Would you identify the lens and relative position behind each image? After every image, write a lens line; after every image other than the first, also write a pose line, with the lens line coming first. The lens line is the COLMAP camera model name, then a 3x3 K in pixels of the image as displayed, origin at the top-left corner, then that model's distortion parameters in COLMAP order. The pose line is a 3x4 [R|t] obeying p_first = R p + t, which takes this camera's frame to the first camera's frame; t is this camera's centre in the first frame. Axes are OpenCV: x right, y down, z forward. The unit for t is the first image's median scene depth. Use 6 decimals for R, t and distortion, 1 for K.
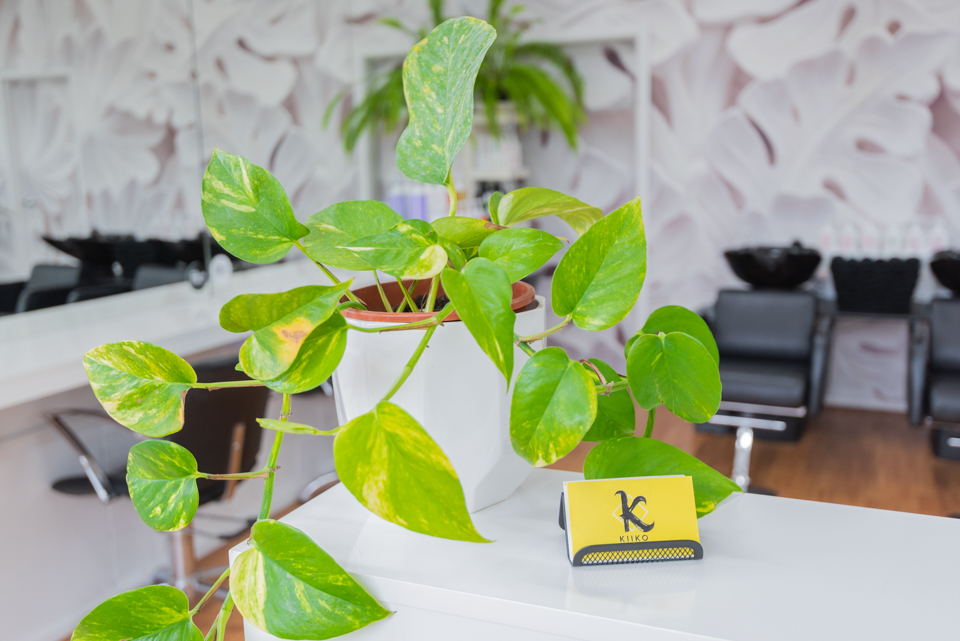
lens RADIAL K [[953.6, 0, 485.8], [0, 953.6, 316.0], [0, 0, 1]] dist [0.006512, 0.000000]
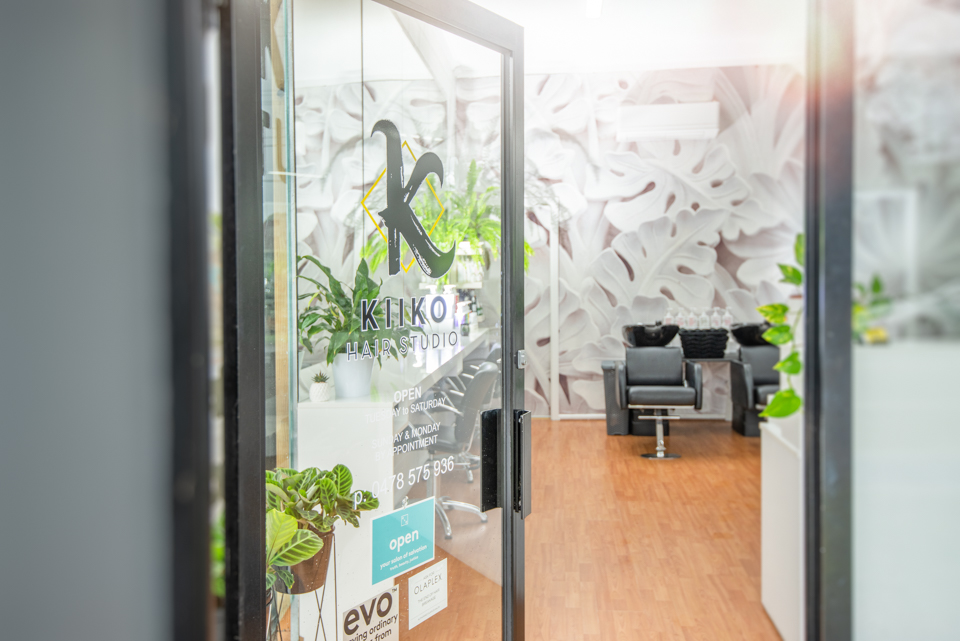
lens RADIAL K [[812.2, 0, 471.1], [0, 812.2, 311.7], [0, 0, 1]] dist [0.060753, -0.001653]
pose [[0.956125, -0.015162, 0.292565, -0.454050], [0.048256, 0.993169, -0.106235, 0.047863], [-0.288956, 0.115692, 0.950326, -0.354339]]
